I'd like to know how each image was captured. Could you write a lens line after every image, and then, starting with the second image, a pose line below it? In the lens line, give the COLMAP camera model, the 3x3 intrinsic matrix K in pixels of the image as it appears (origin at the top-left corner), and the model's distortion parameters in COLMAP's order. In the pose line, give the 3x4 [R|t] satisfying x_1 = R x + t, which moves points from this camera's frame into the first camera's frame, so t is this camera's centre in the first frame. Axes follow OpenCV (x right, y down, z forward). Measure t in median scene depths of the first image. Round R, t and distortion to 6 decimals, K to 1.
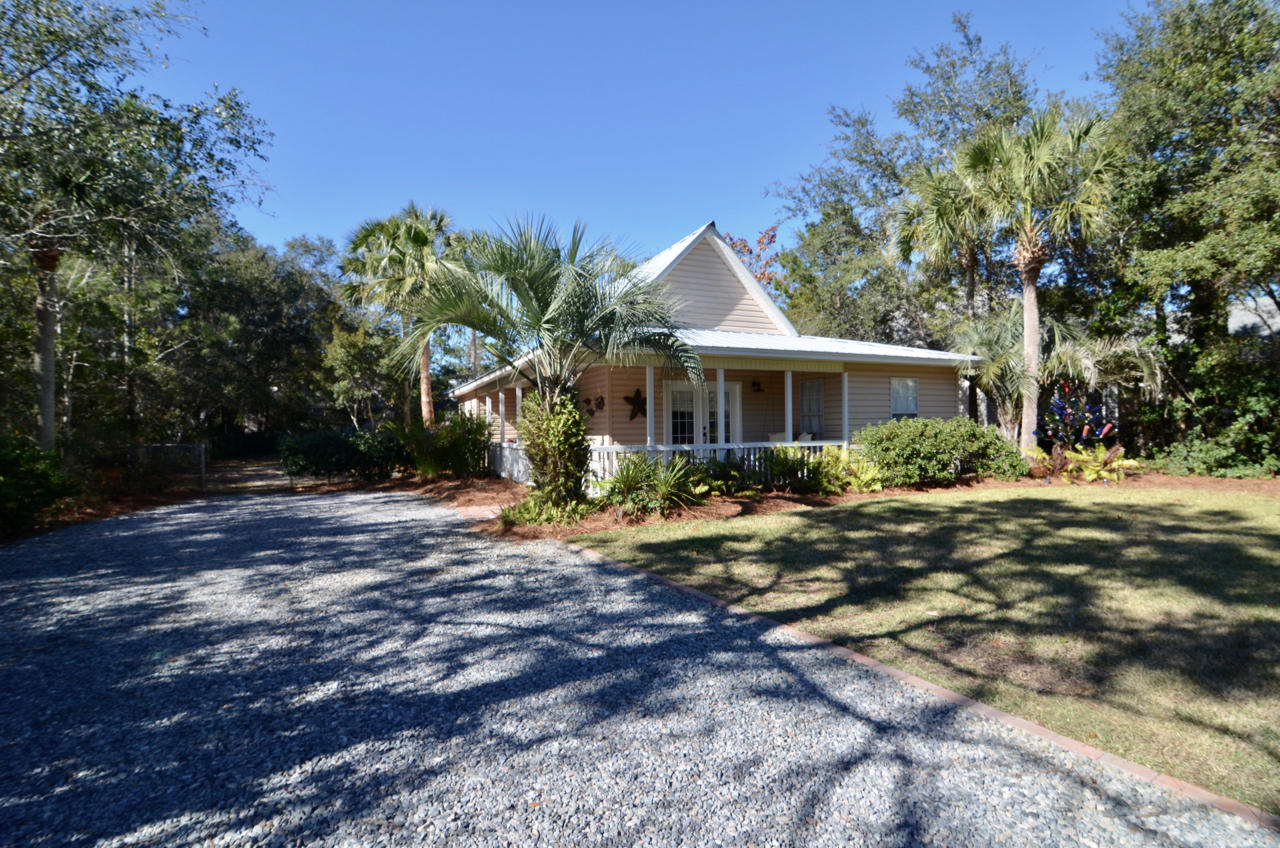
lens RADIAL K [[611.7, 0, 648.8], [0, 611.7, 421.9], [0, 0, 1]] dist [-0.010739, -0.006964]
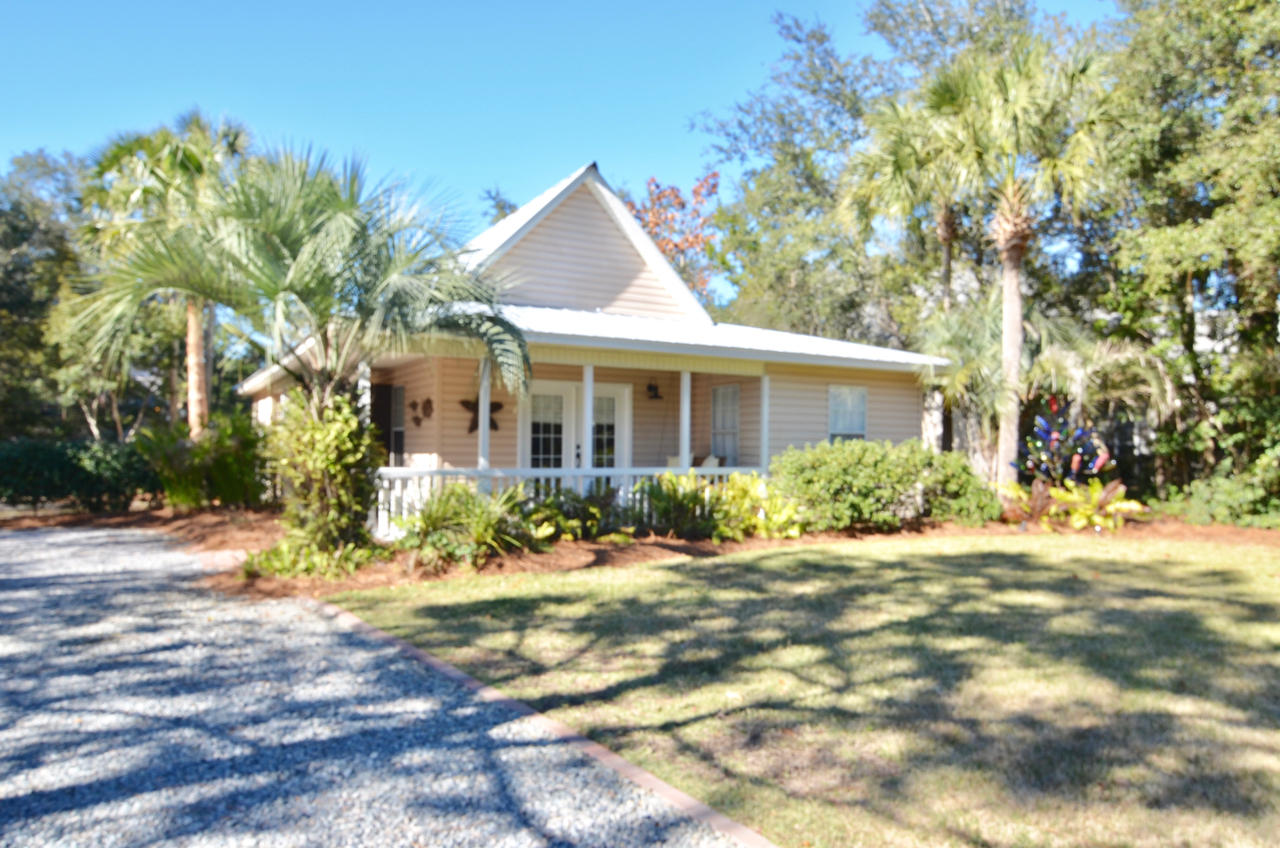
lens RADIAL K [[861.2, 0, 650.1], [0, 861.2, 428.5], [0, 0, 1]] dist [-0.002288, -0.018836]
pose [[0.995736, 0.025680, 0.088603, 0.097176], [-0.024716, 0.999623, -0.011956, -0.001831], [-0.088877, 0.009715, 0.995995, -0.020769]]
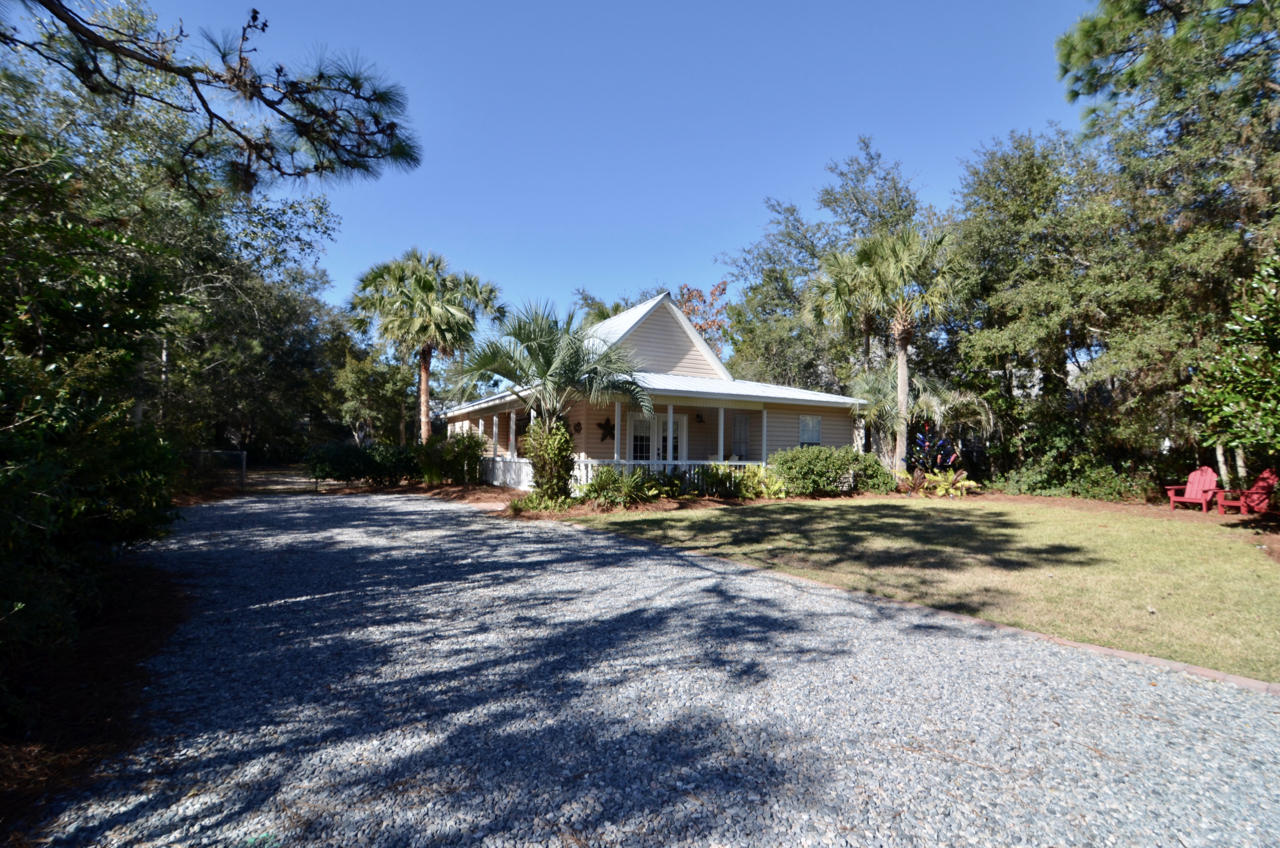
lens RADIAL K [[611.7, 0, 647.9], [0, 611.7, 423.5], [0, 0, 1]] dist [-0.010739, -0.006964]
pose [[0.997679, 0.030187, 0.061035, -0.012420], [-0.027787, 0.998821, -0.039795, 0.008127], [-0.062164, 0.038007, 0.997342, -0.323759]]
